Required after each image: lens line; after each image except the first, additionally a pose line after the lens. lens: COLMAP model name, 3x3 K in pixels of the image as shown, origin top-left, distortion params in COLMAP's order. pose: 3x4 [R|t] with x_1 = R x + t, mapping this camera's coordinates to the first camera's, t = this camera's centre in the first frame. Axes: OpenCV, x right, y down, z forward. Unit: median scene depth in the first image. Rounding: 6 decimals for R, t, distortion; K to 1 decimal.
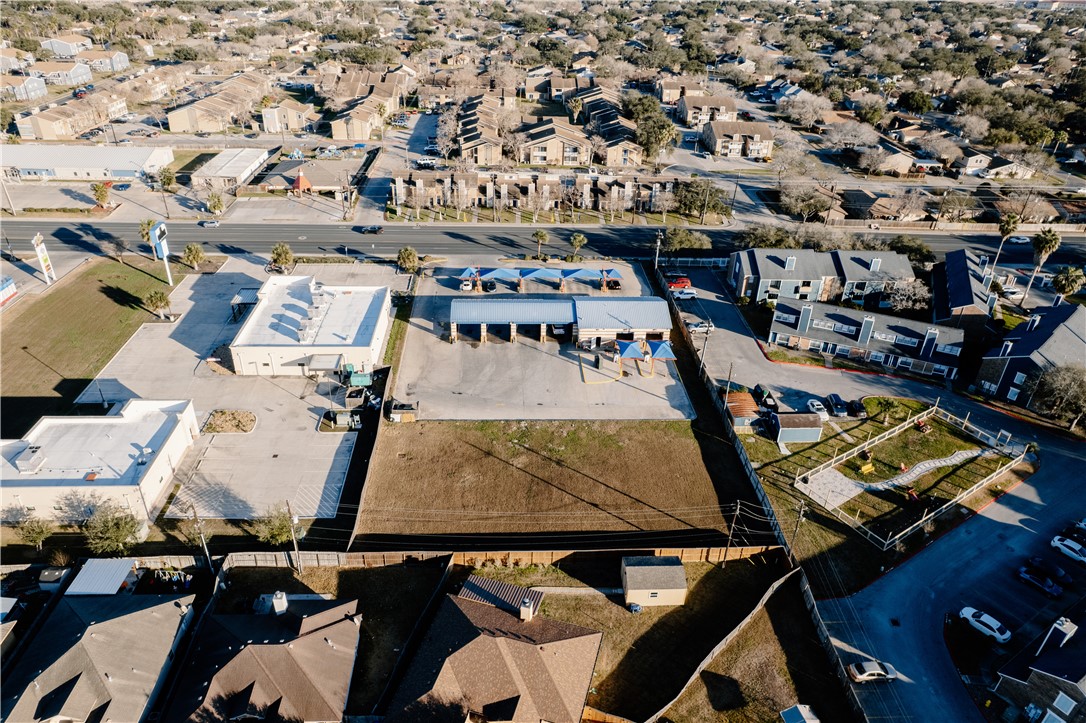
lens RADIAL K [[716.8, 0, 543.0], [0, 716.8, 361.5], [0, 0, 1]] dist [-0.040283, 0.003025]
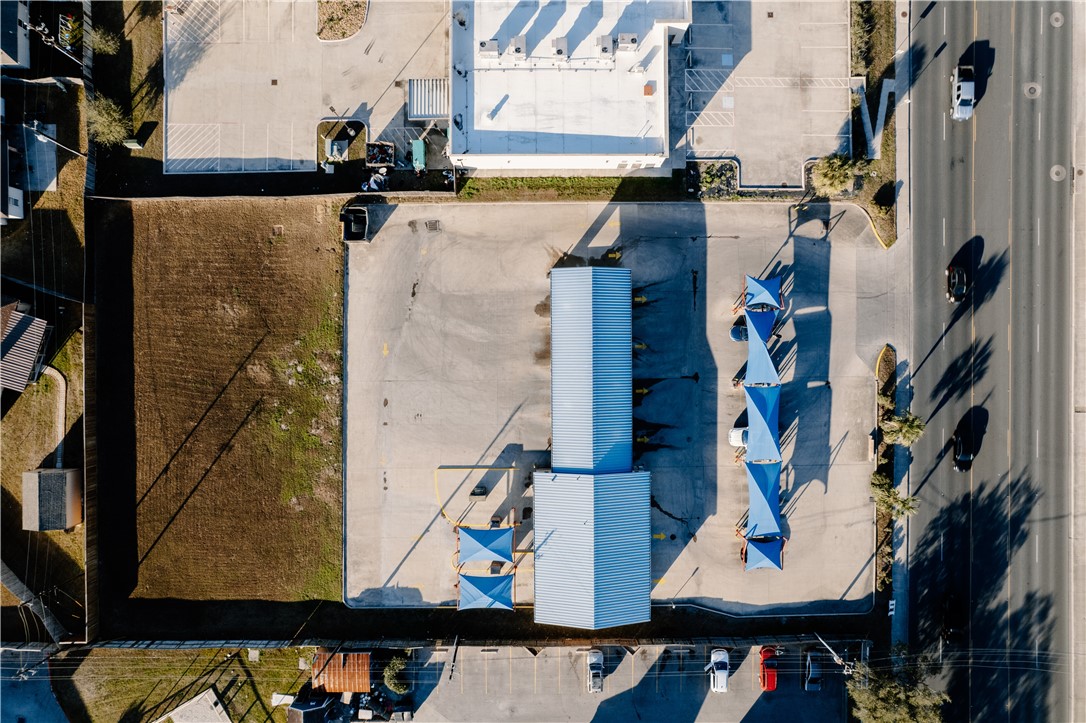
lens RADIAL K [[690.1, 0, 543.0], [0, 690.1, 361.5], [0, 0, 1]] dist [-0.036901, 0.003465]
pose [[-0.048939, 0.998017, -0.039580, -0.022367], [-0.529243, 0.007696, 0.848436, -0.525877], [0.847058, 0.062468, 0.527817, 0.634038]]
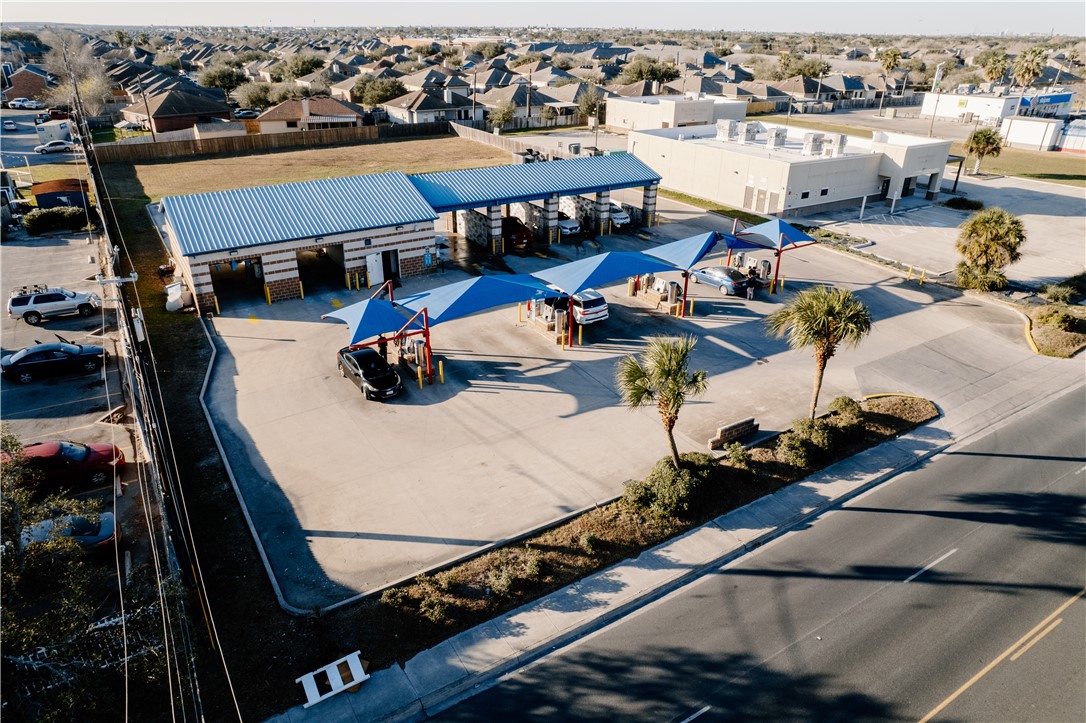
lens RADIAL K [[690.1, 0, 543.0], [0, 690.1, 361.5], [0, 0, 1]] dist [-0.036901, 0.003465]
pose [[-0.864692, 0.185431, -0.466822, 0.173583], [-0.281517, 0.590784, 0.756124, -0.338755], [0.415999, 0.785232, -0.458644, 1.261727]]
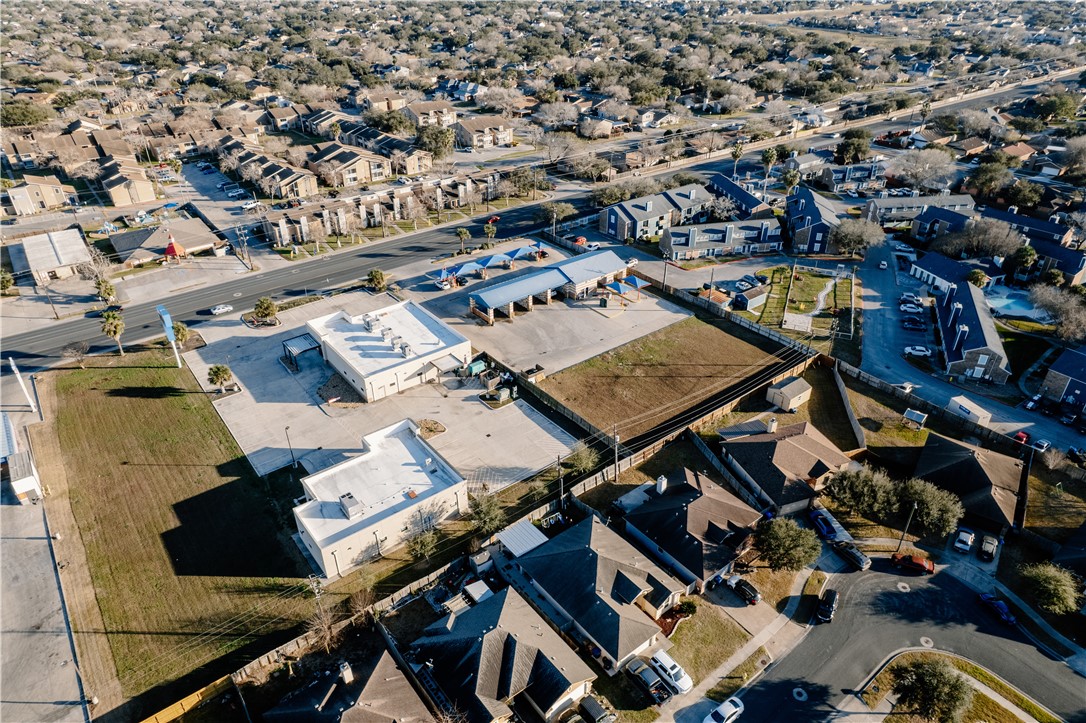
lens RADIAL K [[685.1, 0, 522.1], [0, 685.1, 360.7], [0, 0, 1]] dist [-0.043819, 0.000192]
pose [[0.826737, -0.321924, 0.461380, -0.614185], [0.316777, 0.944113, 0.091122, -0.056645], [-0.464929, 0.070820, 0.882511, -0.050081]]
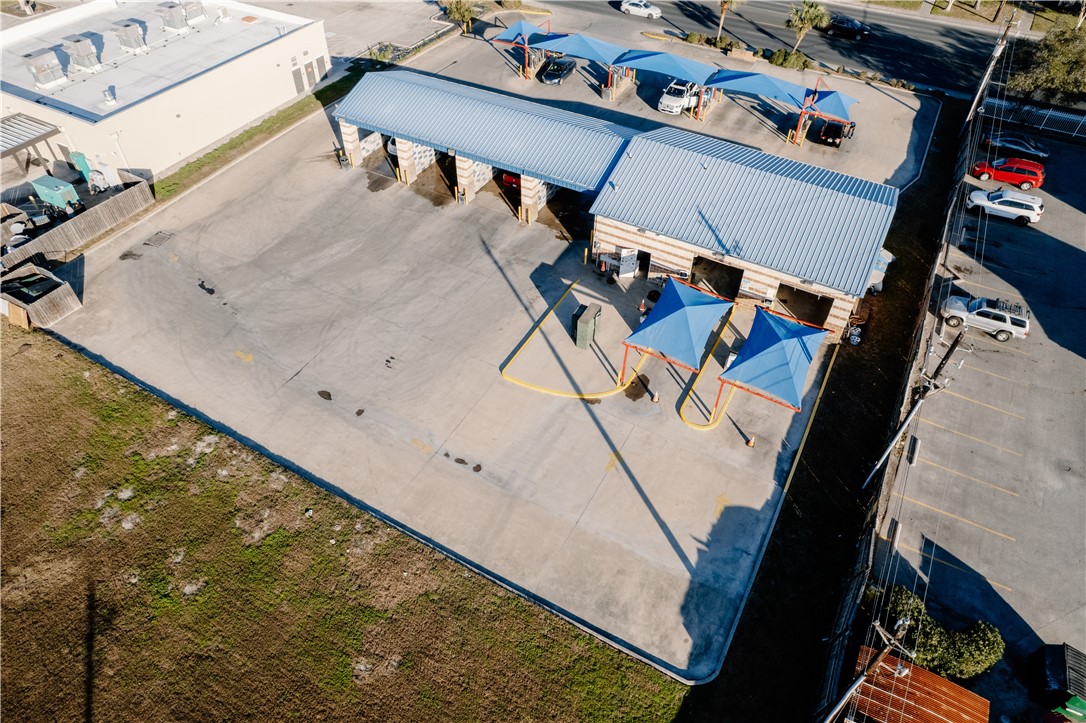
lens RADIAL K [[690.1, 0, 543.0], [0, 690.1, 361.5], [0, 0, 1]] dist [-0.036901, 0.003465]
pose [[0.848115, 0.359174, -0.389480, 0.175998], [-0.253499, 0.920620, 0.296979, -0.068552], [0.465231, -0.153140, 0.871842, 0.633226]]
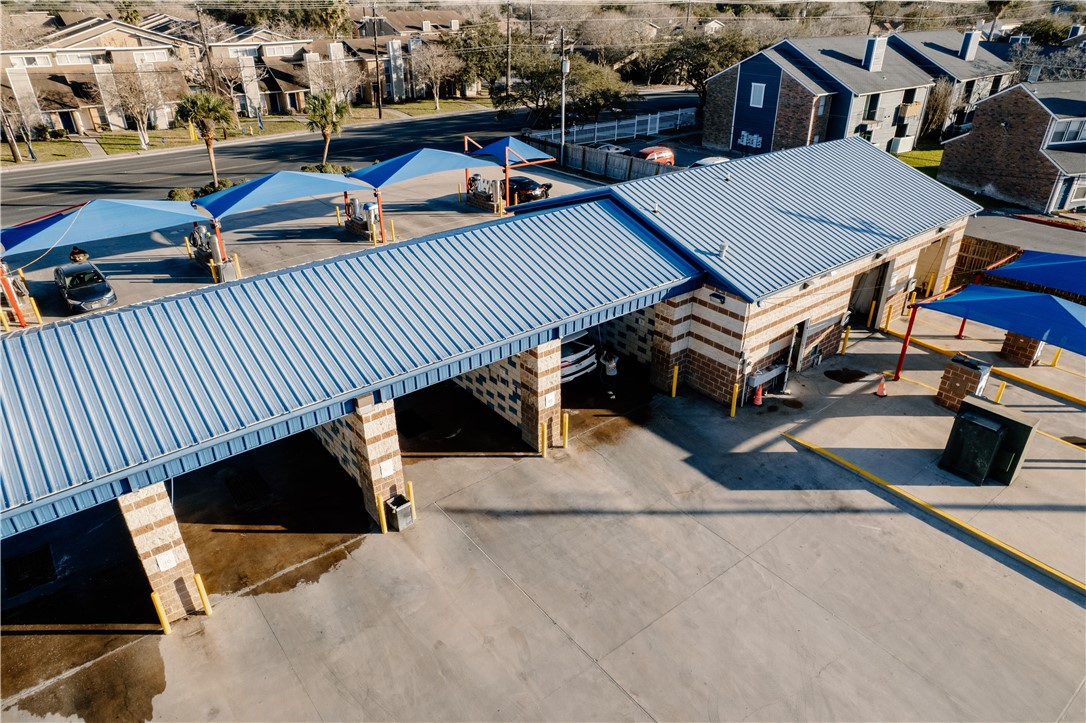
lens RADIAL K [[690.1, 0, 543.0], [0, 690.1, 361.5], [0, 0, 1]] dist [-0.036901, 0.003465]
pose [[0.810355, -0.305048, 0.500270, -0.075080], [0.321960, 0.945165, 0.054808, -0.054690], [-0.489557, 0.116653, 0.864133, 0.822348]]
